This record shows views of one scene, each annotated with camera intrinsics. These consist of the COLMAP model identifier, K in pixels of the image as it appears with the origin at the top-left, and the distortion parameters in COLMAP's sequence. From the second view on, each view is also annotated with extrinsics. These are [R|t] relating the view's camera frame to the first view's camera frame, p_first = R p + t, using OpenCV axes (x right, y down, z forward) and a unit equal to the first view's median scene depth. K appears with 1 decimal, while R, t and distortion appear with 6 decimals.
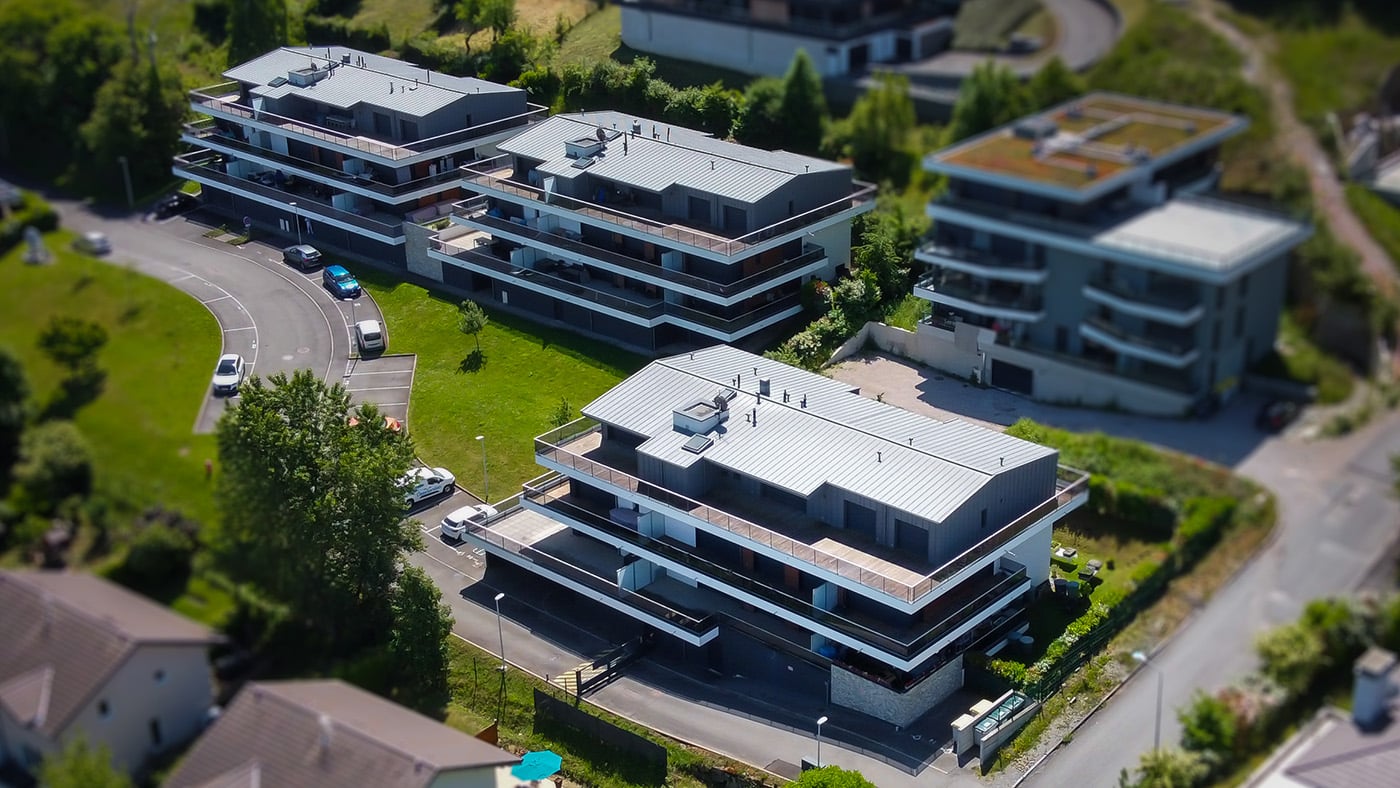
lens RADIAL K [[1395.4, 0, 751.1], [0, 1395.4, 394.0], [0, 0, 1]] dist [0.012455, 0.008285]
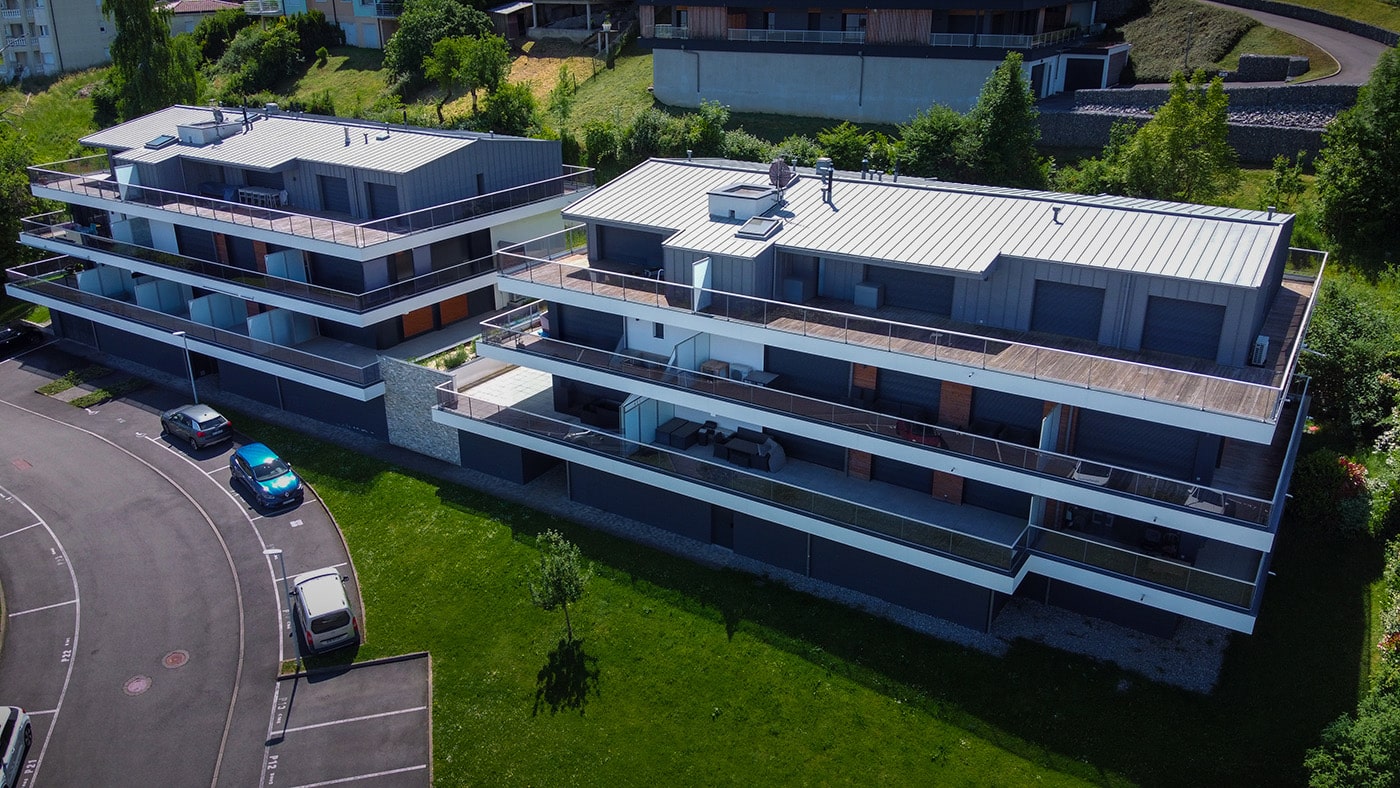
lens RADIAL K [[1025.5, 0, 702.8], [0, 1025.5, 375.1], [0, 0, 1]] dist [0.087948, -0.196172]
pose [[0.994603, -0.048853, 0.091529, -0.172216], [0.055154, 0.996185, -0.067633, -0.087985], [-0.087876, 0.072316, 0.993503, 0.629236]]
